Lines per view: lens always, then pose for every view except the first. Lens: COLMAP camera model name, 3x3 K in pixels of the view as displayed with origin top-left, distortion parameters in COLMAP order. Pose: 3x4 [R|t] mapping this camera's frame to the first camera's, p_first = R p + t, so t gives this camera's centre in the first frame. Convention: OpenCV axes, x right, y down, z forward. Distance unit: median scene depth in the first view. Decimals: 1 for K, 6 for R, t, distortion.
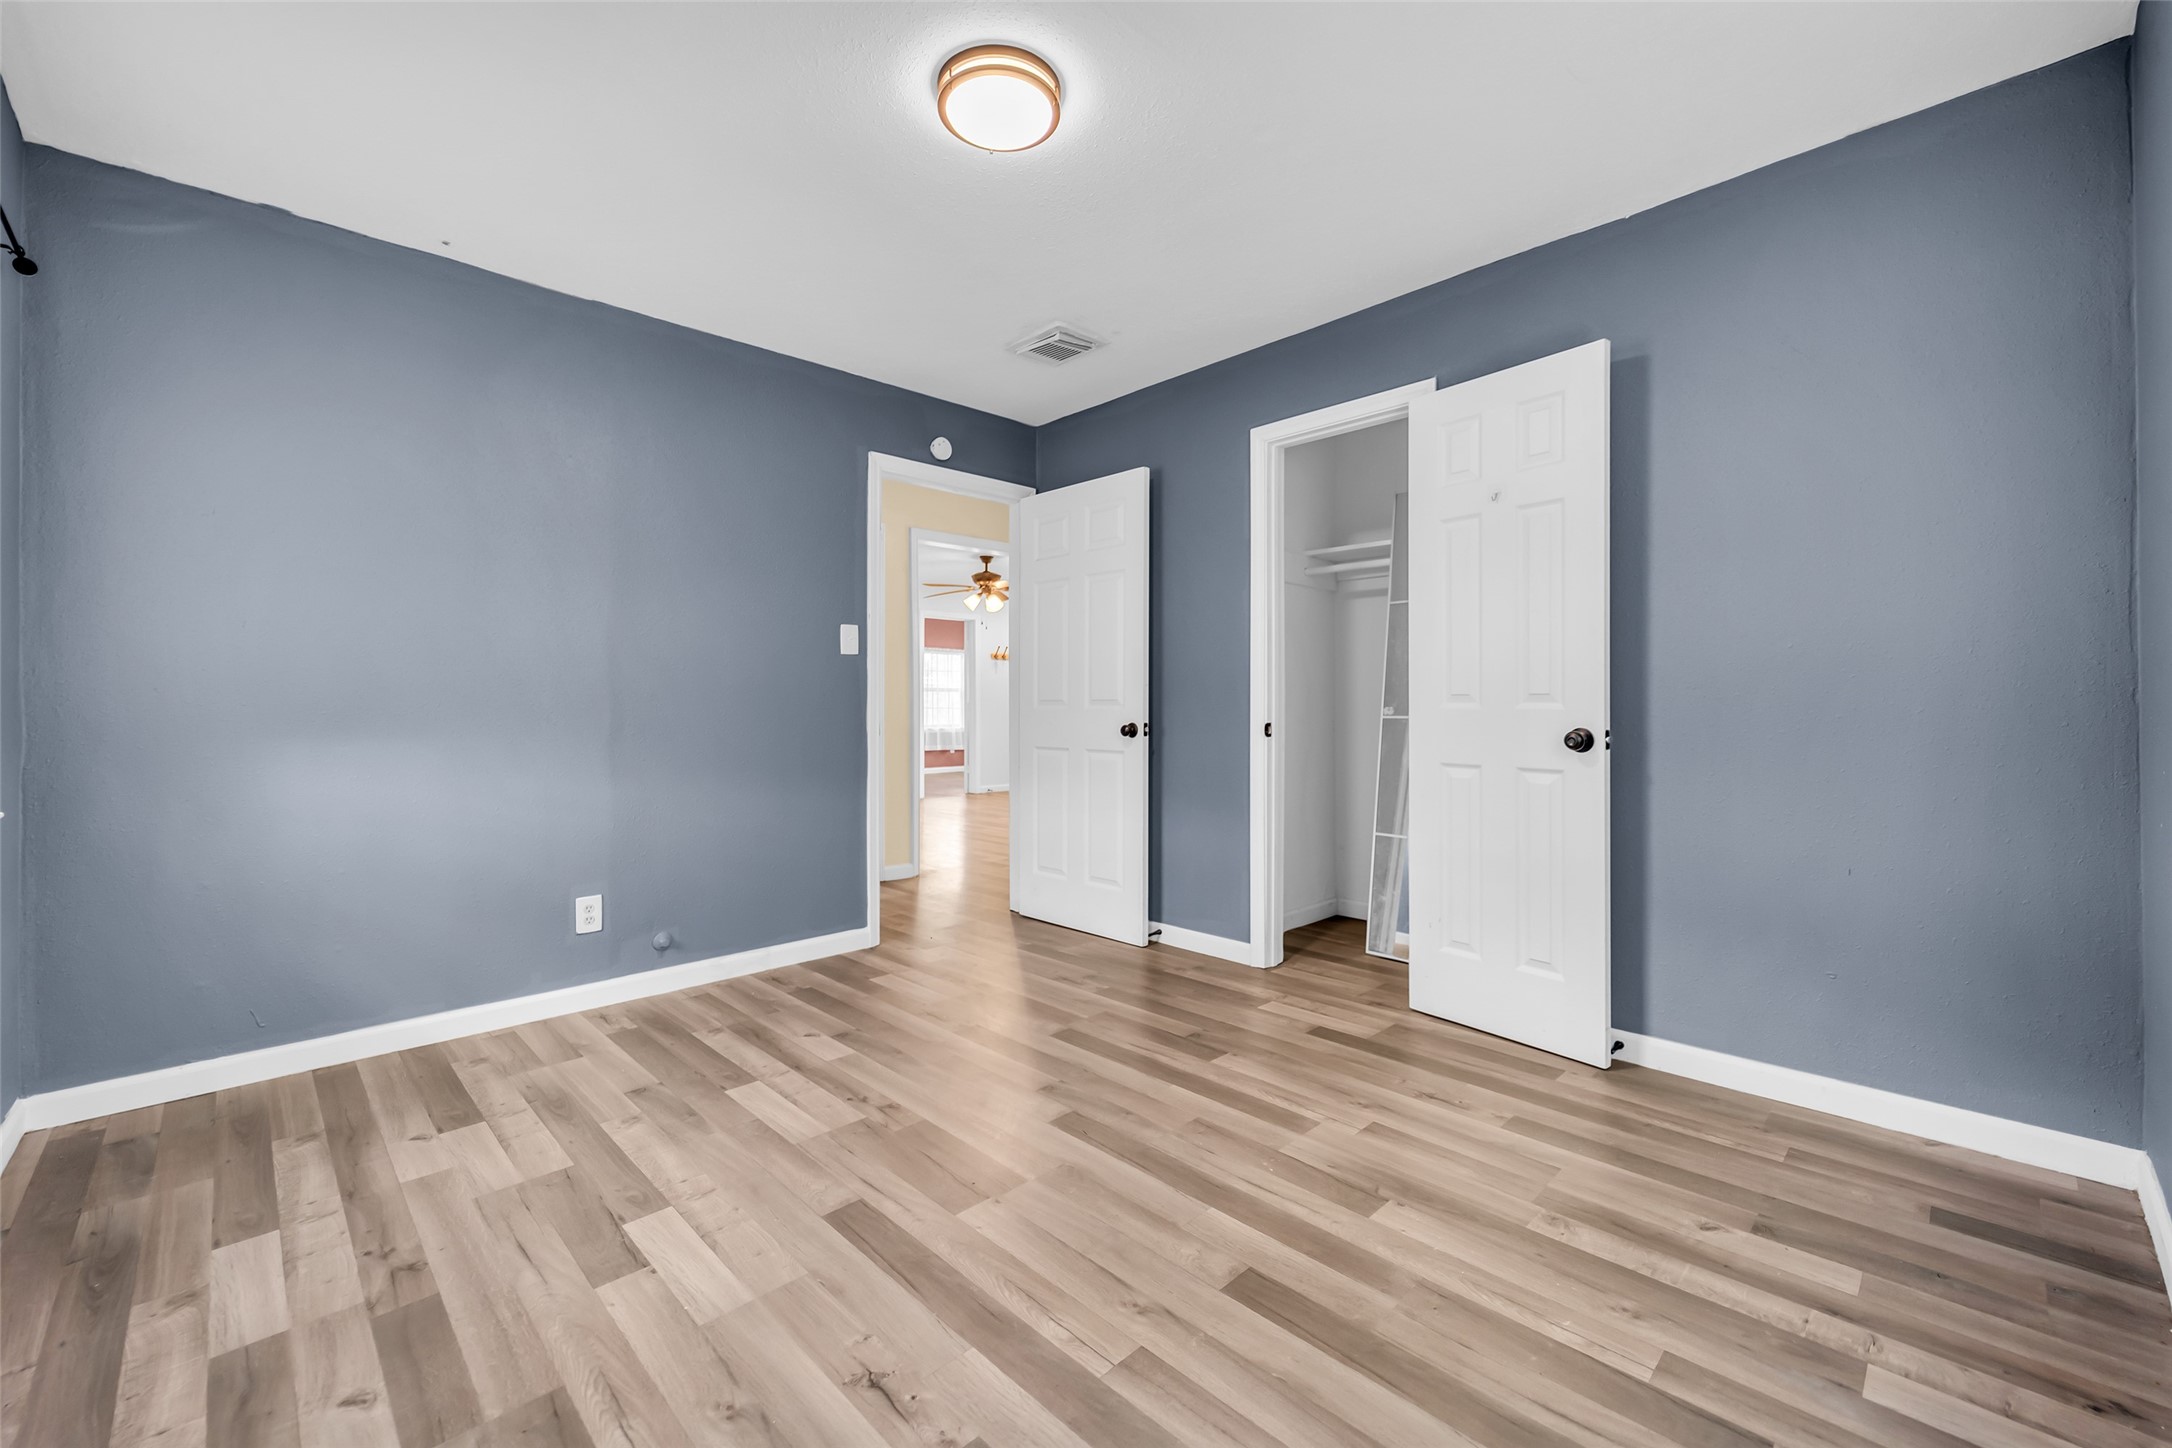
lens RADIAL K [[881.1, 0, 1071.1], [0, 881.1, 720.0], [0, 0, 1]] dist [0.002789, -0.000594]
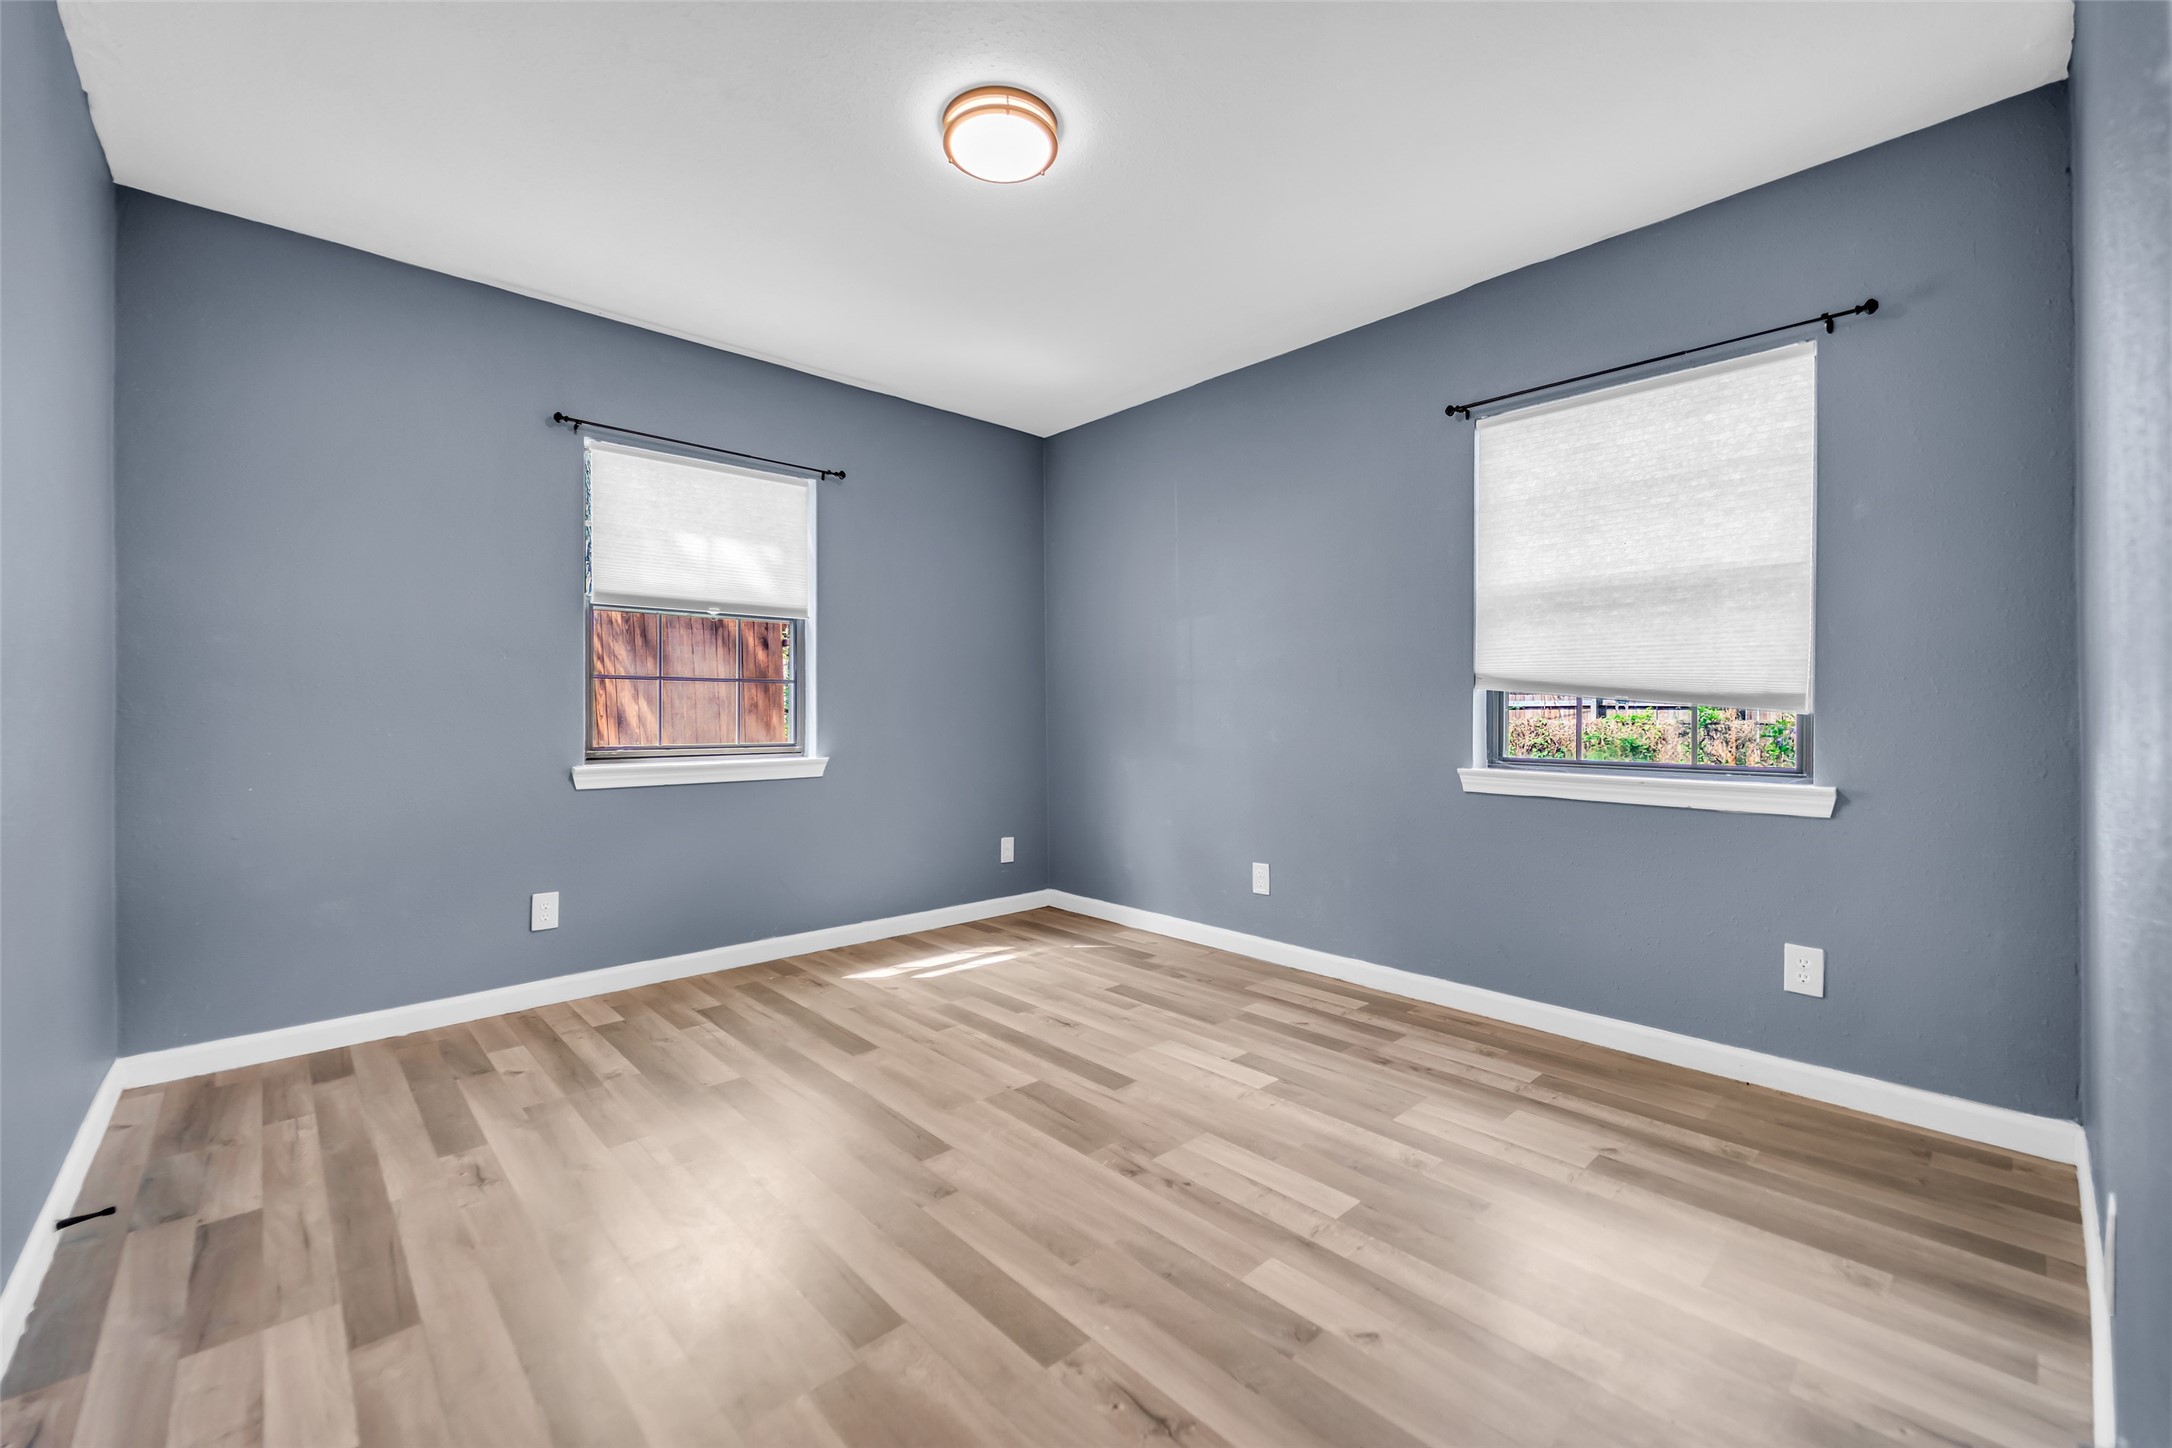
lens RADIAL K [[867.4, 0, 1077.4], [0, 867.4, 722.0], [0, 0, 1]] dist [-0.007190, -0.000477]
pose [[-0.999883, 0.007191, 0.013516, -0.202515], [0.007482, 0.999737, 0.021667, -0.018217], [-0.013357, 0.021765, -0.999674, 2.220550]]
